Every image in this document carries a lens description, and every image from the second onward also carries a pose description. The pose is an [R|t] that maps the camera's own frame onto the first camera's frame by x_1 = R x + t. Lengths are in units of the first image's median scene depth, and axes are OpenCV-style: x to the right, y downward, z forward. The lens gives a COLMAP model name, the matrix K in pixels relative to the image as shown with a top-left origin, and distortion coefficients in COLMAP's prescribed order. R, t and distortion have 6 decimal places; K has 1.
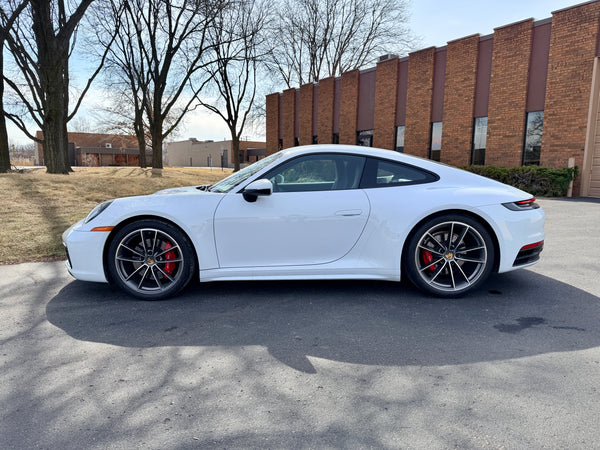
lens RADIAL K [[429.2, 0, 296.6], [0, 429.2, 227.4], [0, 0, 1]] dist [0.030436, -0.042261]
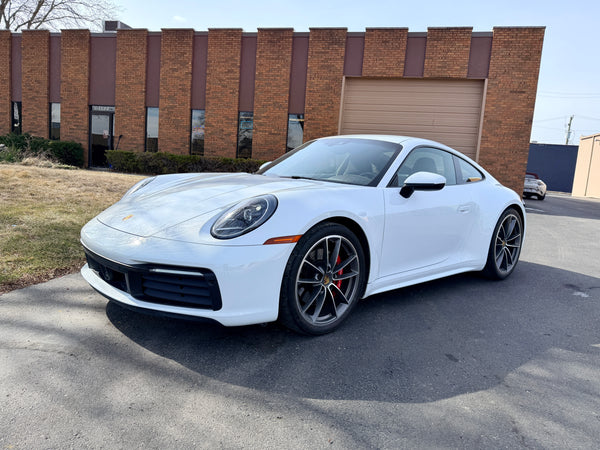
lens RADIAL K [[448.7, 0, 310.0], [0, 448.7, 230.8], [0, 0, 1]] dist [0.006797, -0.022095]
pose [[0.716218, -0.045915, 0.696364, -0.266070], [0.026857, 0.998908, 0.038240, -0.010010], [-0.697360, -0.008686, 0.716669, 0.148169]]
